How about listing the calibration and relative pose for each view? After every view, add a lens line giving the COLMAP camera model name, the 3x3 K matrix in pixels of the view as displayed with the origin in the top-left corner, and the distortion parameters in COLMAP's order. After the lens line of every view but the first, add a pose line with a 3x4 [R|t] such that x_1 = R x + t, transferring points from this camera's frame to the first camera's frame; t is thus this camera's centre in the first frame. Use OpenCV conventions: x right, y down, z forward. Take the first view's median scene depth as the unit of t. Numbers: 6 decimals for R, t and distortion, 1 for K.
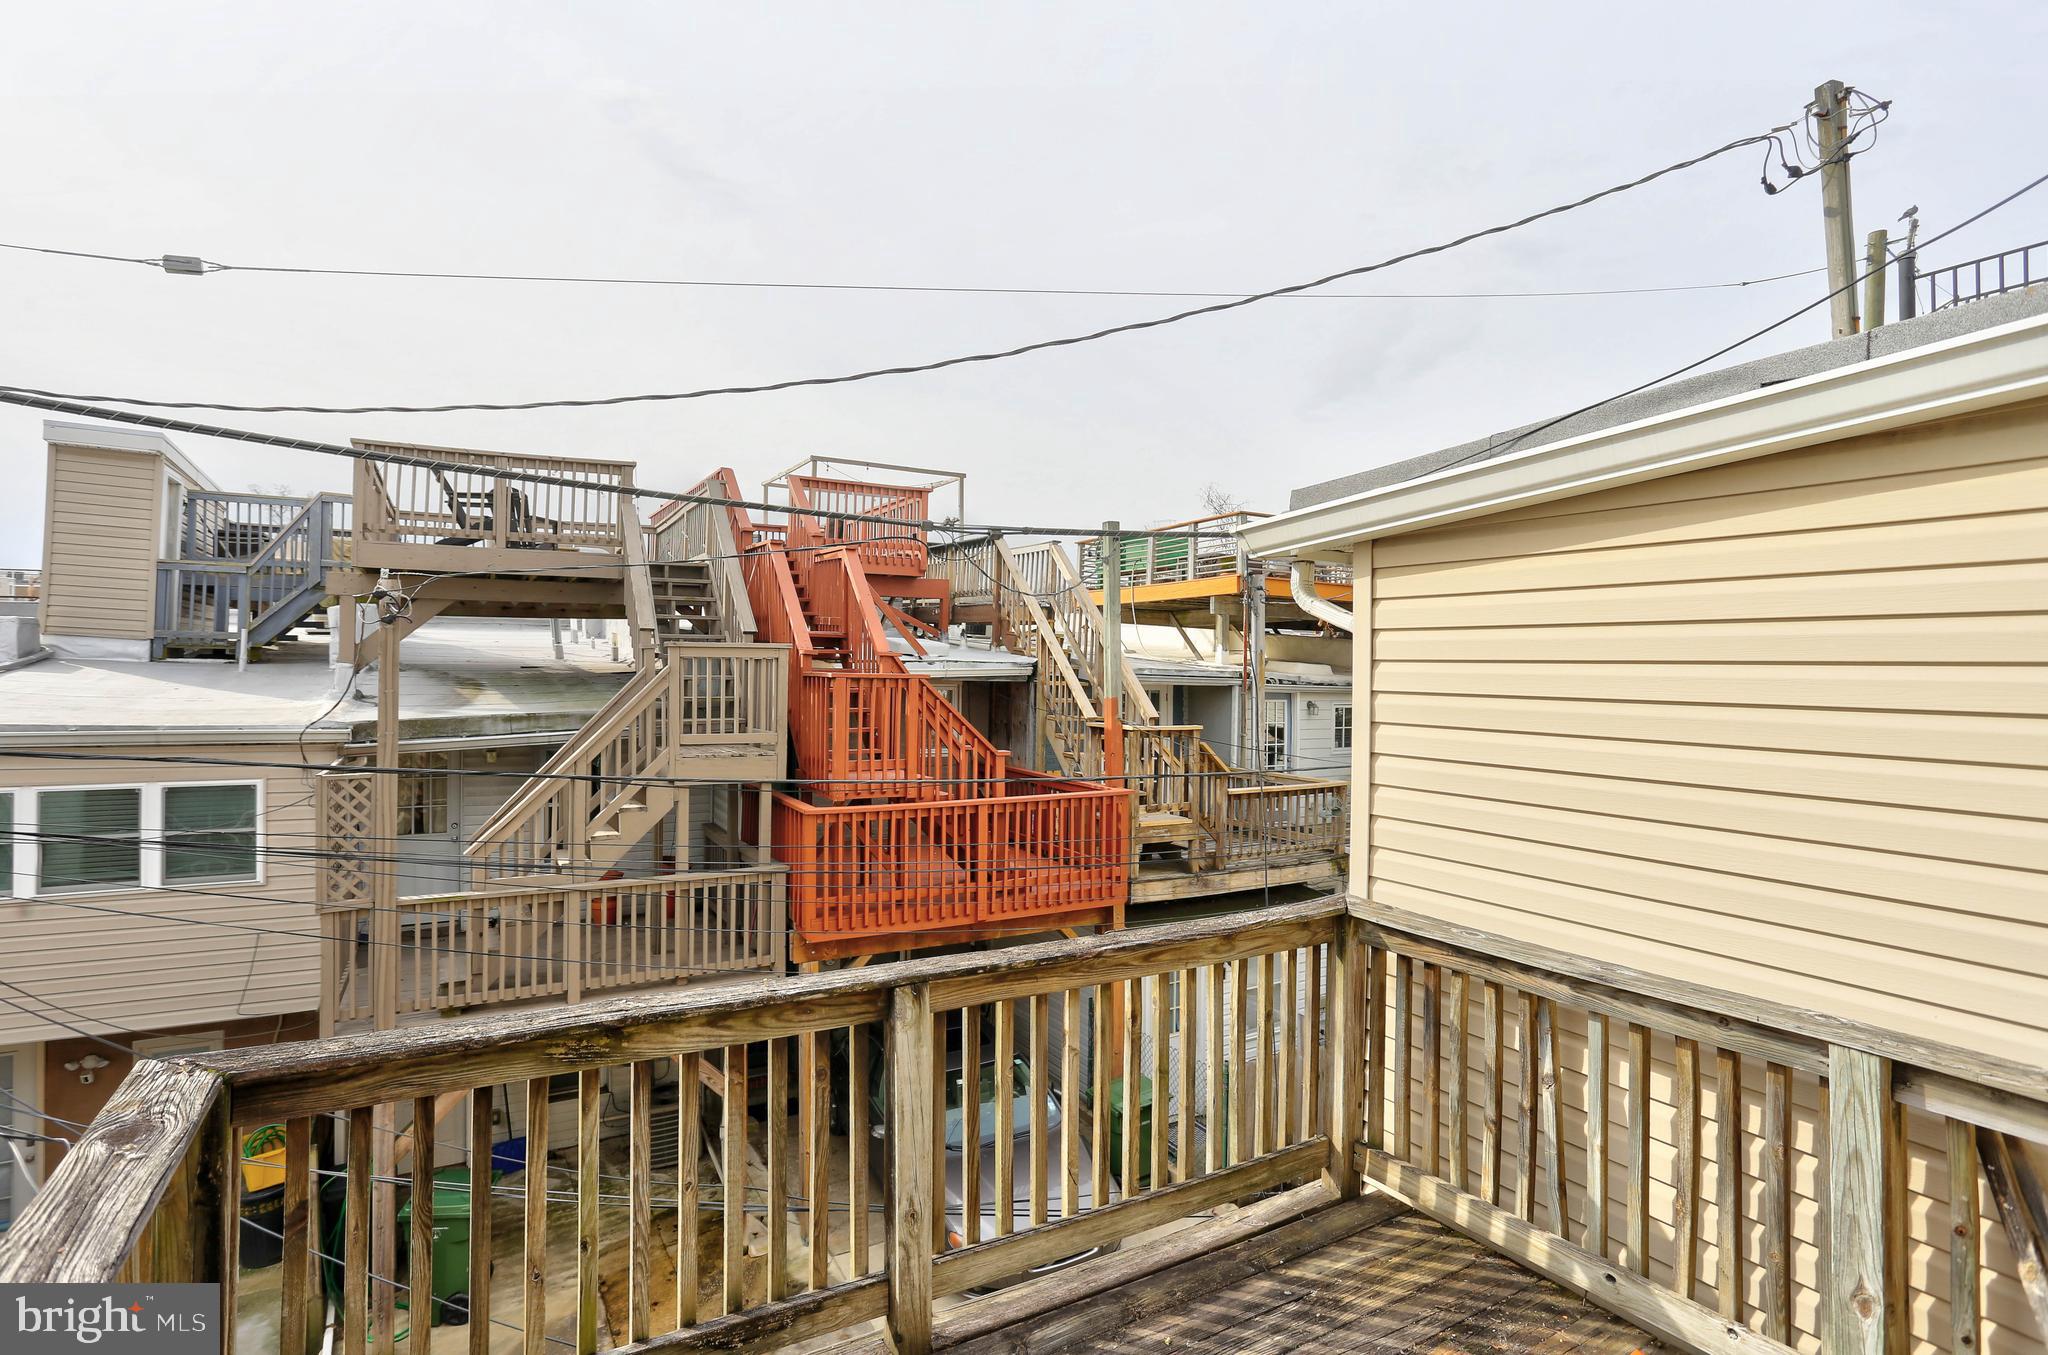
lens RADIAL K [[1092.9, 0, 981.5], [0, 1092.9, 693.5], [0, 0, 1]] dist [-0.050077, 0.002203]
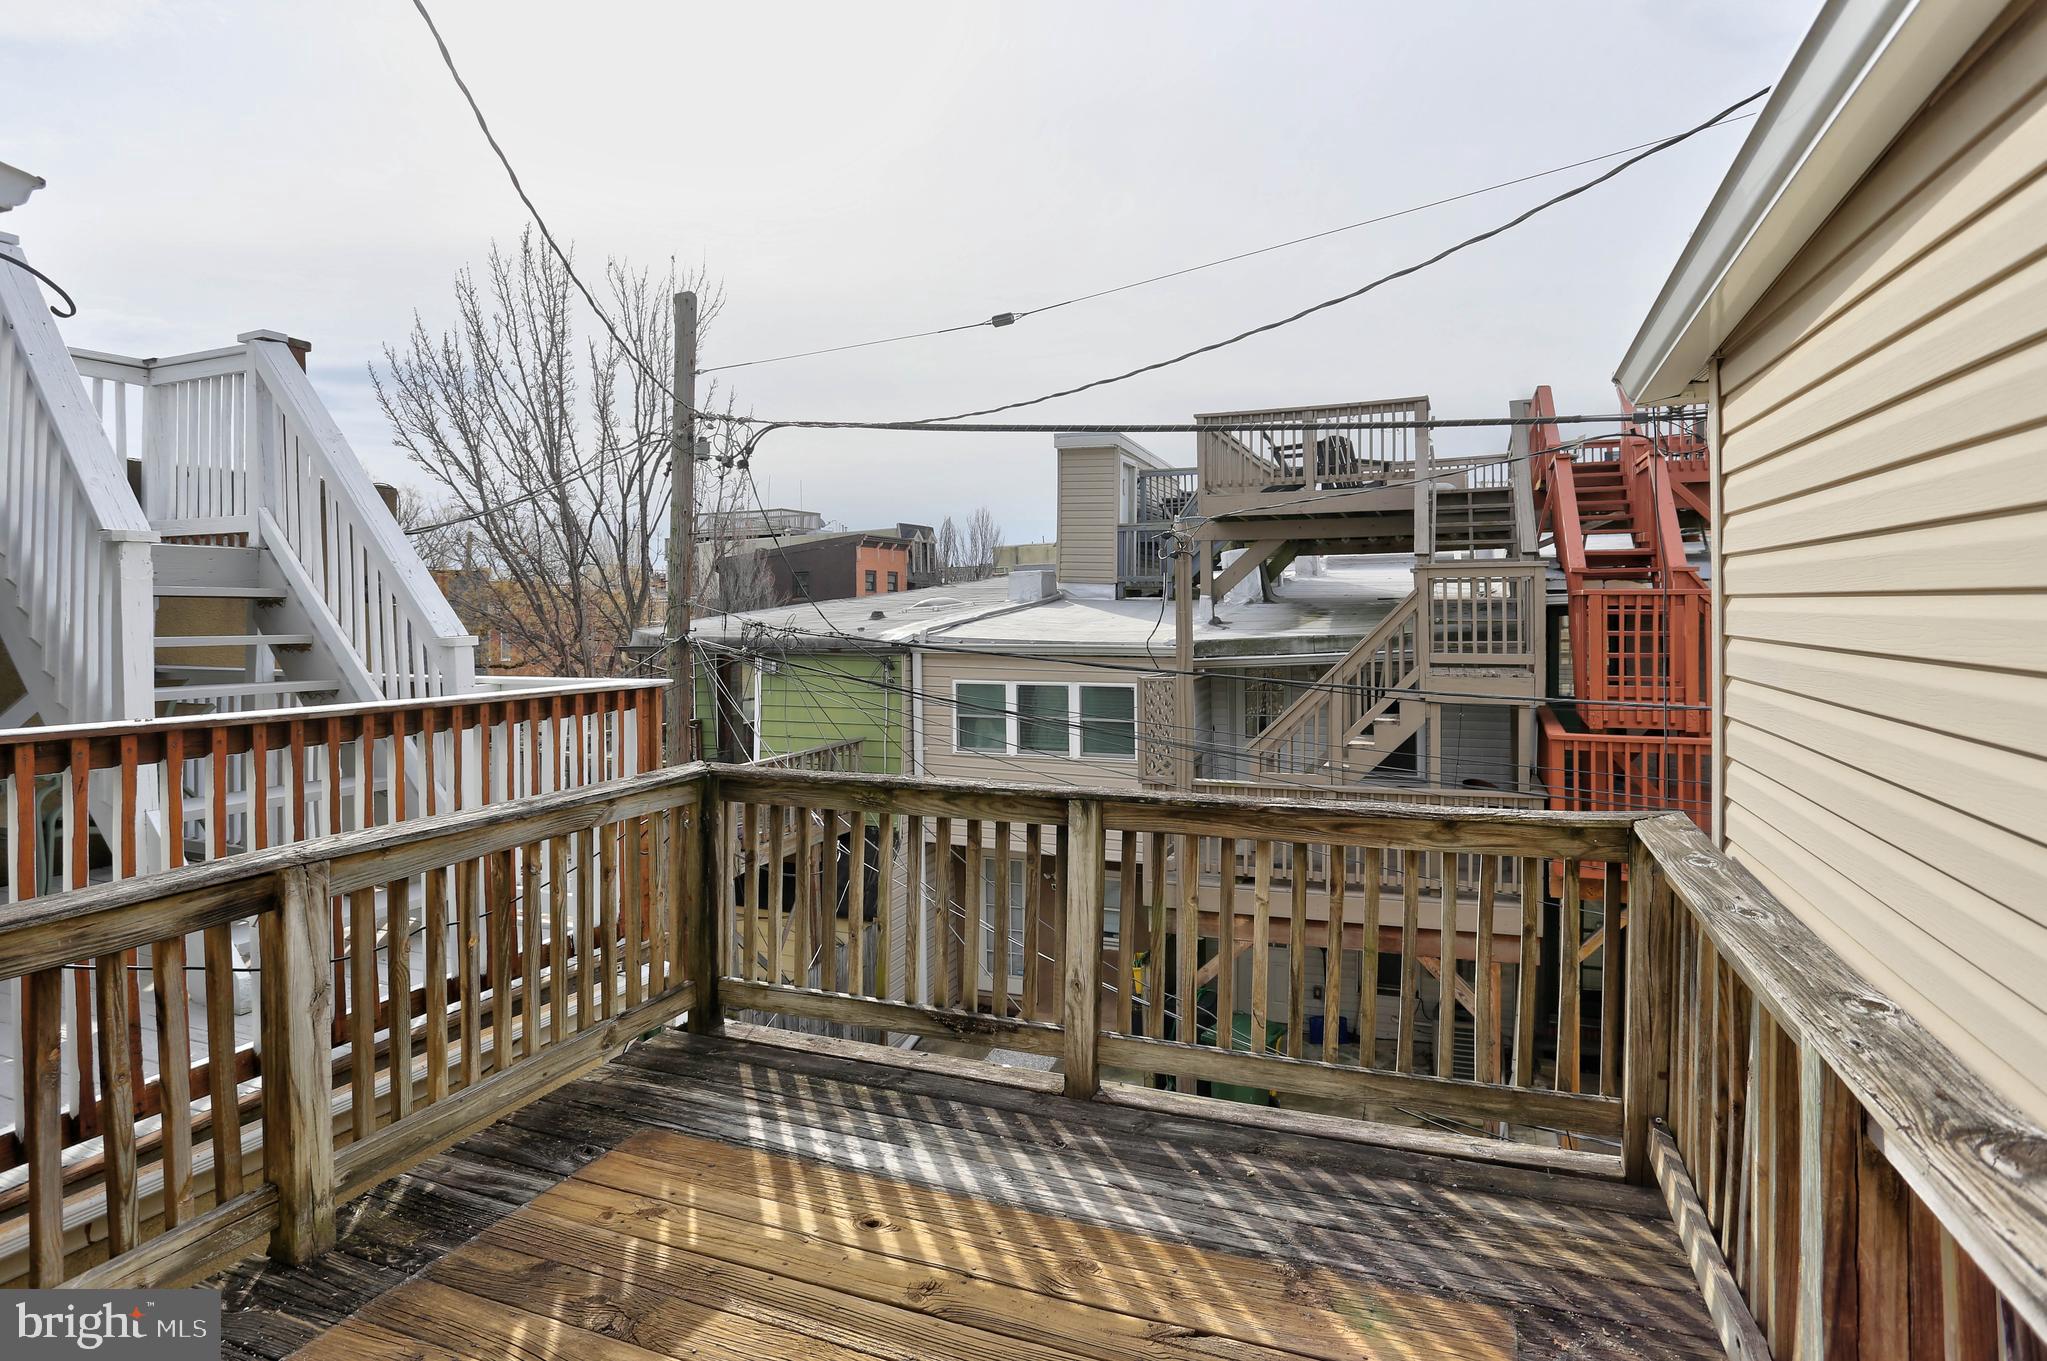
lens RADIAL K [[1065.8, 0, 1014.8], [0, 1065.8, 656.2], [0, 0, 1]] dist [-0.000883, 0.000238]
pose [[0.621217, 0.018361, -0.783423, 0.270560], [-0.007568, 0.999819, 0.017432, 0.025290], [0.783602, -0.004900, 0.621244, 0.054892]]
